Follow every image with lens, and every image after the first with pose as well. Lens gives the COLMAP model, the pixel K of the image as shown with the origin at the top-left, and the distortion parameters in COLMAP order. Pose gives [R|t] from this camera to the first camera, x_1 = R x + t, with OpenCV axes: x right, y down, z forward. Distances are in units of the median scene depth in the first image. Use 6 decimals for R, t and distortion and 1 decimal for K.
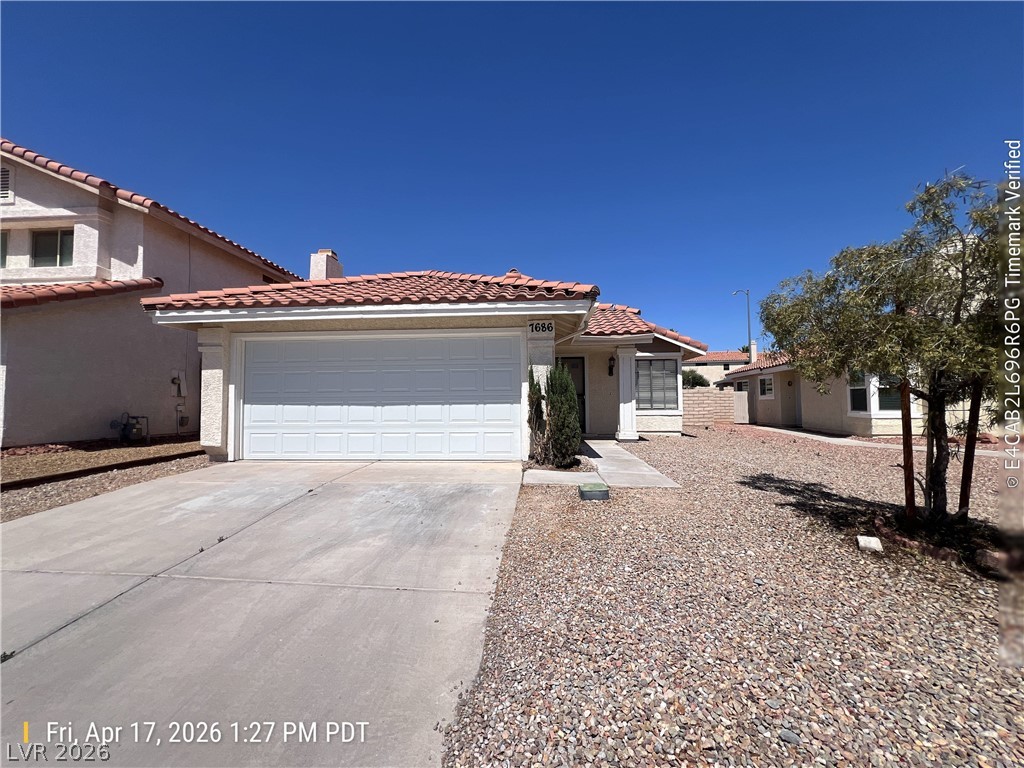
lens RADIAL K [[411.0, 0, 516.4], [0, 411.0, 383.9], [0, 0, 1]] dist [0.000156, -0.000151]
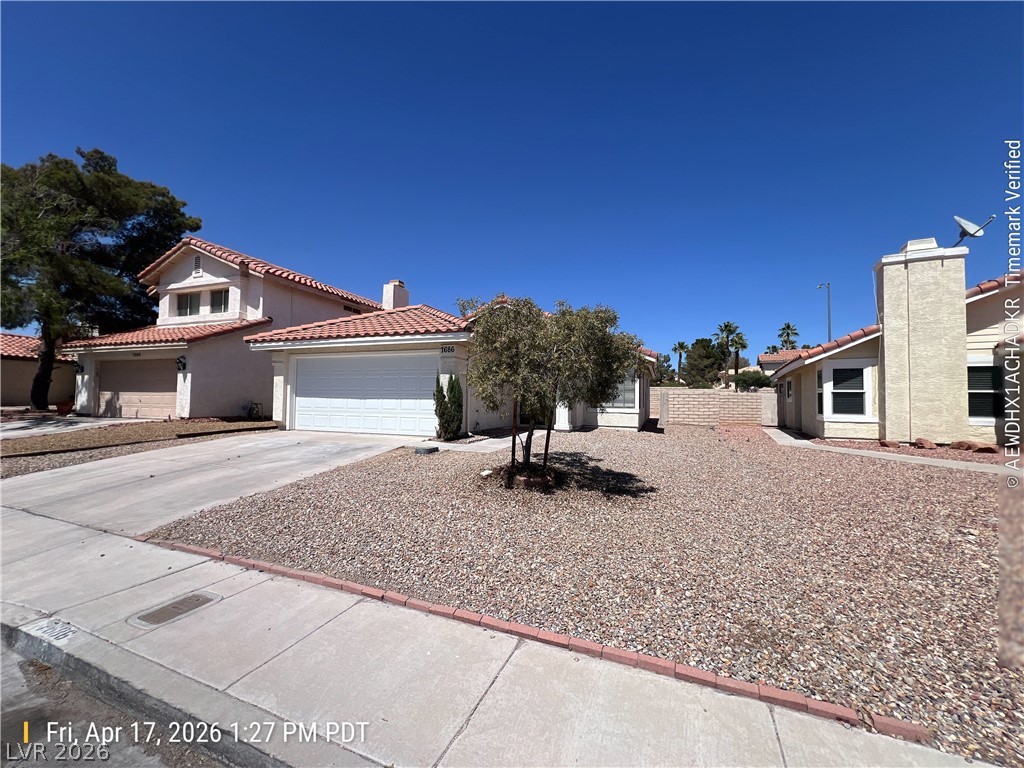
lens RADIAL K [[411.0, 0, 516.4], [0, 411.0, 383.9], [0, 0, 1]] dist [0.000156, -0.000151]
pose [[0.959419, 0.008666, -0.281850, 0.527076], [-0.007128, 0.999954, 0.006482, -0.015989], [0.281893, -0.004210, 0.959437, -0.276789]]
